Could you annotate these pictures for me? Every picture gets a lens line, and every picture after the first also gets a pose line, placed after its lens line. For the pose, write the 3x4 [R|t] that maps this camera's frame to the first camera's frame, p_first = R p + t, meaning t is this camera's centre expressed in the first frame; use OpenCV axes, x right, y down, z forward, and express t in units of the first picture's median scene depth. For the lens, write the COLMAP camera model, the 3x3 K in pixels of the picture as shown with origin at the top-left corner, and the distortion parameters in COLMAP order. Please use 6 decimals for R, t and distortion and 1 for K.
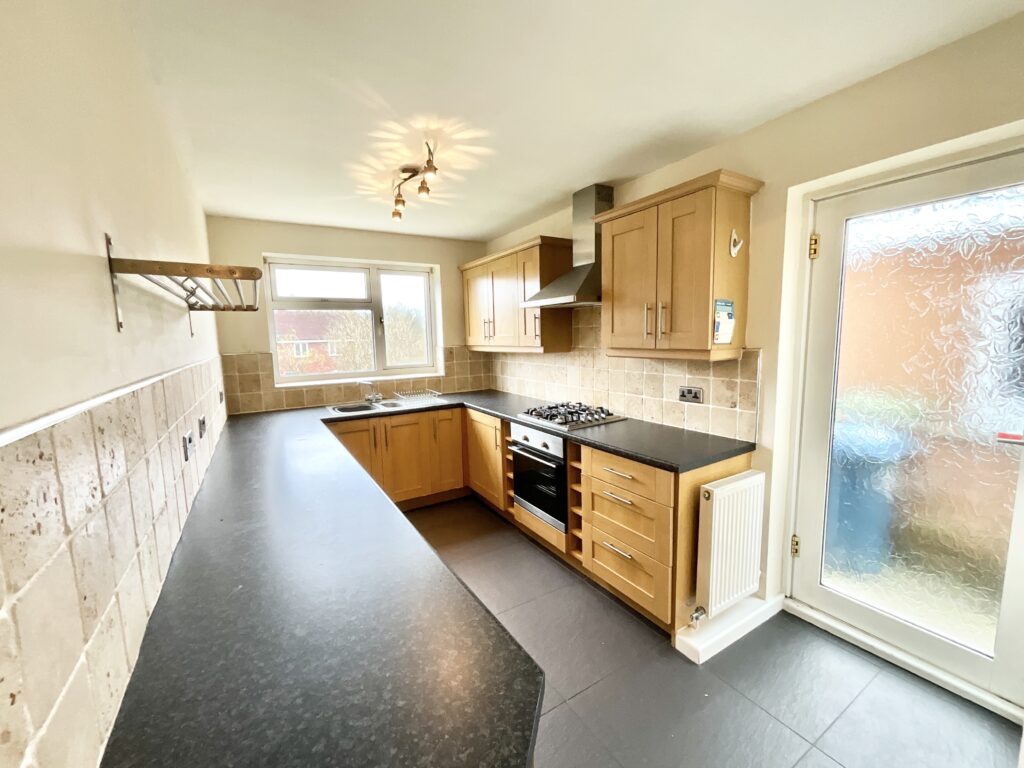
lens RADIAL K [[416.3, 0, 512.0], [0, 416.3, 384.0], [0, 0, 1]] dist [-0.002941, 0.000479]
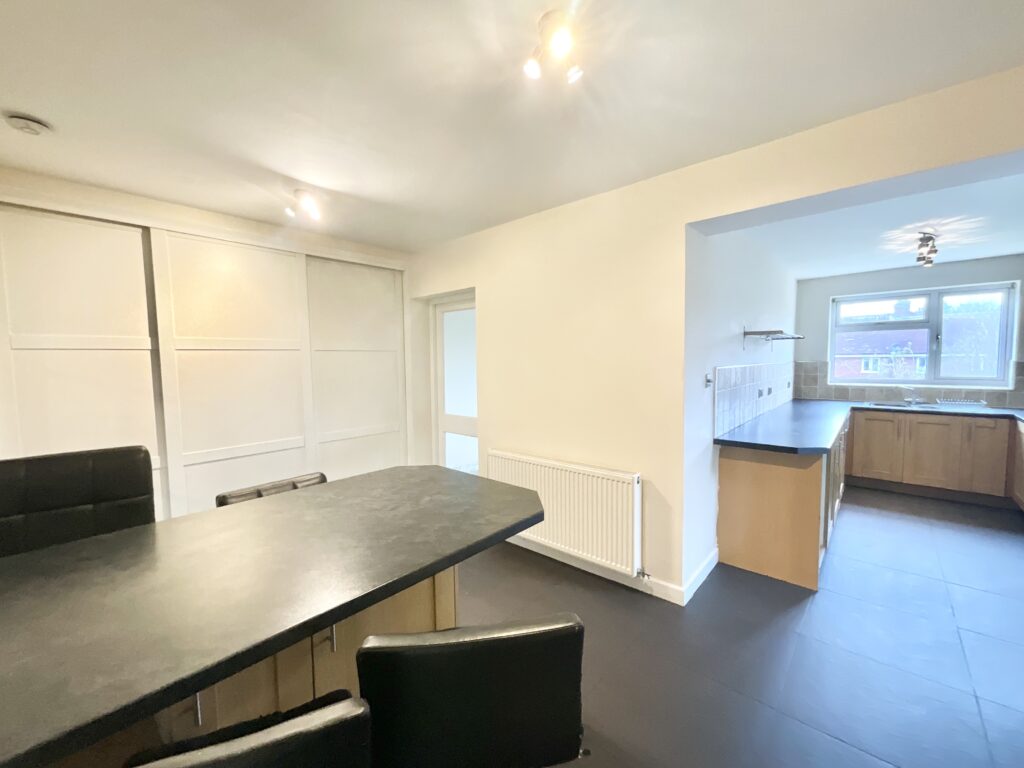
lens RADIAL K [[416.3, 0, 512.0], [0, 416.3, 384.0], [0, 0, 1]] dist [-0.002941, 0.000479]
pose [[0.293946, 0.077234, -0.952697, 0.500705], [-0.104121, 0.993386, 0.048407, 0.049318], [0.950134, 0.084966, 0.300043, -0.512775]]
